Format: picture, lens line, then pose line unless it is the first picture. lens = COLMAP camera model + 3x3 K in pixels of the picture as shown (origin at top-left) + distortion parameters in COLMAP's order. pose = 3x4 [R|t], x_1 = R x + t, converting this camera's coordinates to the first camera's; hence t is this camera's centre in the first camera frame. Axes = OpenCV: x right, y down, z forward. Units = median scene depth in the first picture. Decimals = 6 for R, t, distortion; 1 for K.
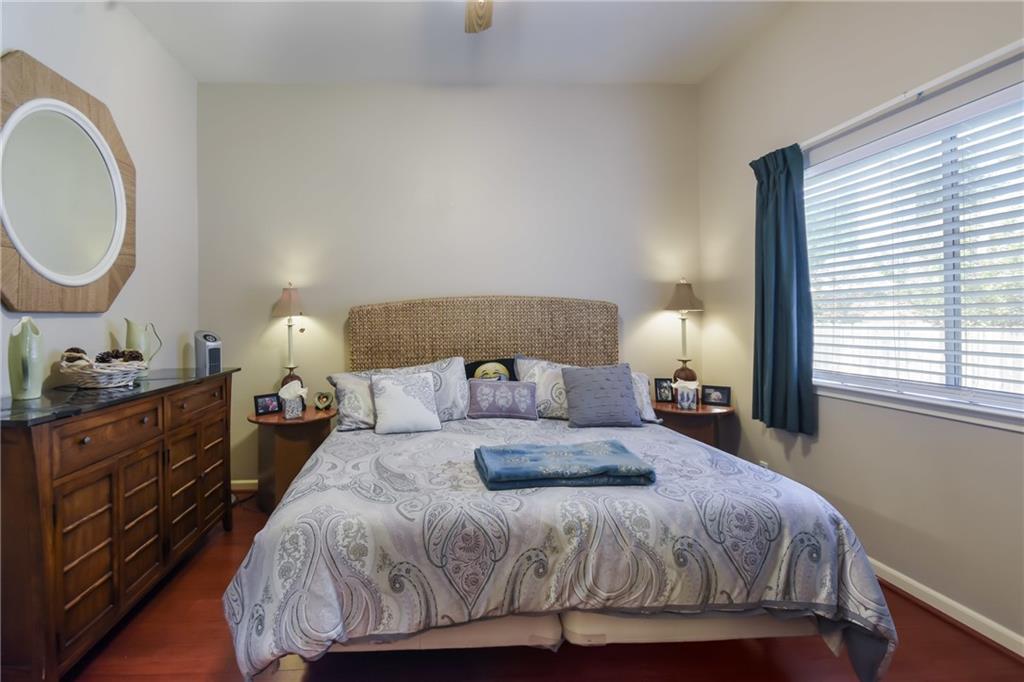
lens RADIAL K [[468.8, 0, 512.2], [0, 468.8, 320.3], [0, 0, 1]] dist [-0.002783, -0.000133]
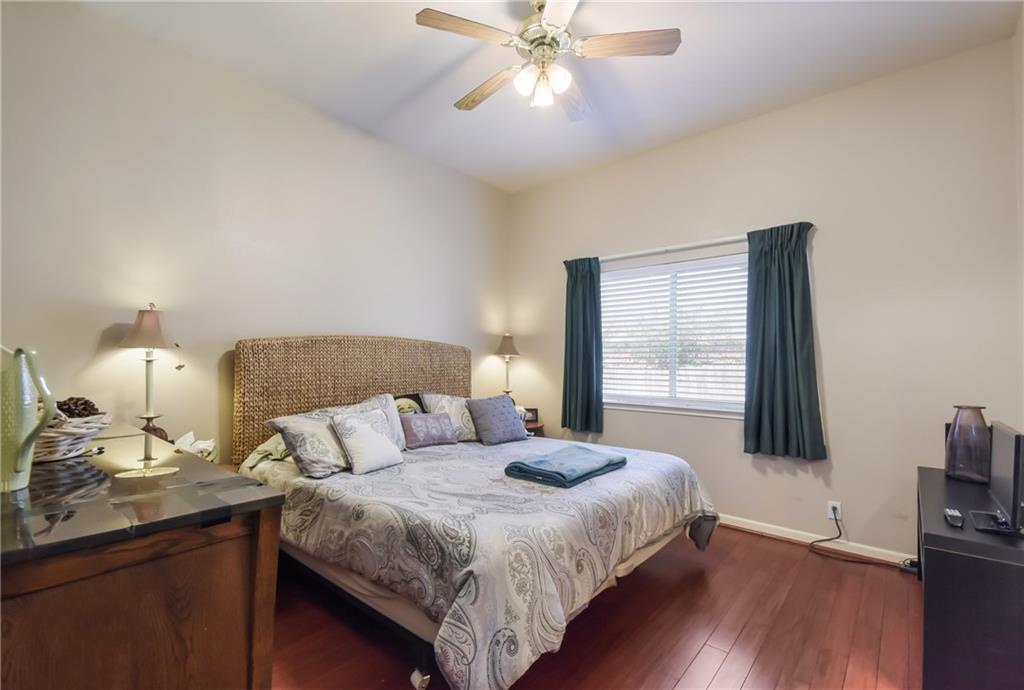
lens RADIAL K [[397.9, 0, 511.1], [0, 397.9, 362.7], [0, 0, 1]] dist [0.002305, 0.000184]
pose [[0.738237, 0.017200, 0.674322, -0.566276], [-0.017817, 0.999823, -0.005996, 0.009415], [-0.674306, -0.007588, 0.738413, 0.167351]]
